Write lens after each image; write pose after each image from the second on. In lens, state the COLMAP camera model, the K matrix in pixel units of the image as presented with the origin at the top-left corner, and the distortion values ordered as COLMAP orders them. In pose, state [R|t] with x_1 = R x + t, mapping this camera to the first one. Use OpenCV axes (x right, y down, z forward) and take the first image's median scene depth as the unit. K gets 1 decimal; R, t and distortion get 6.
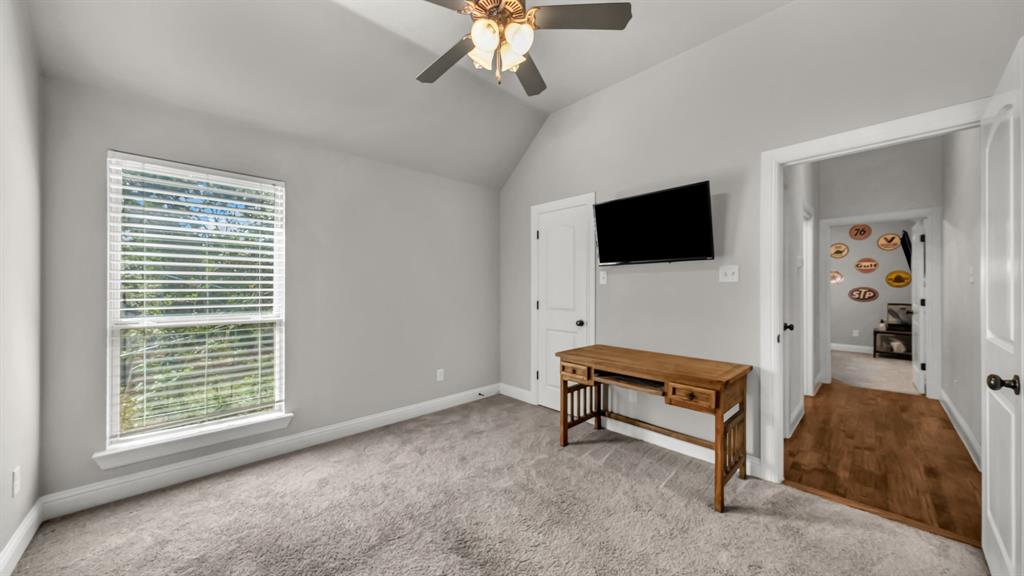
lens RADIAL K [[365.8, 0, 516.3], [0, 365.8, 282.4], [0, 0, 1]] dist [-0.002083, 0.004096]
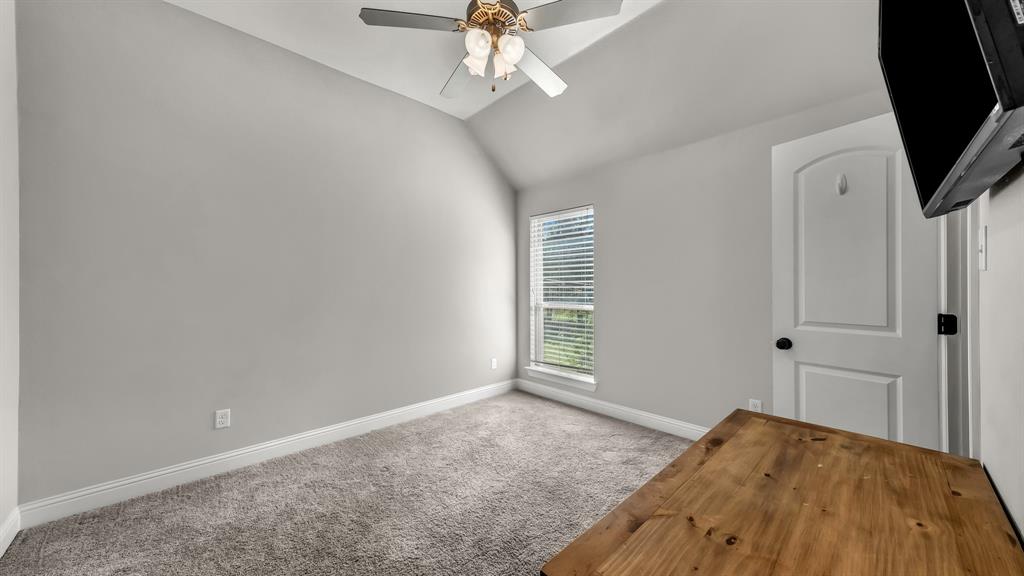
lens RADIAL K [[365.8, 0, 516.3], [0, 365.8, 282.4], [0, 0, 1]] dist [-0.002083, 0.004096]
pose [[-0.036069, -0.018566, -0.999177, 0.782778], [0.017491, 0.999663, -0.019207, 0.029007], [0.999196, -0.018169, -0.035732, 0.876877]]
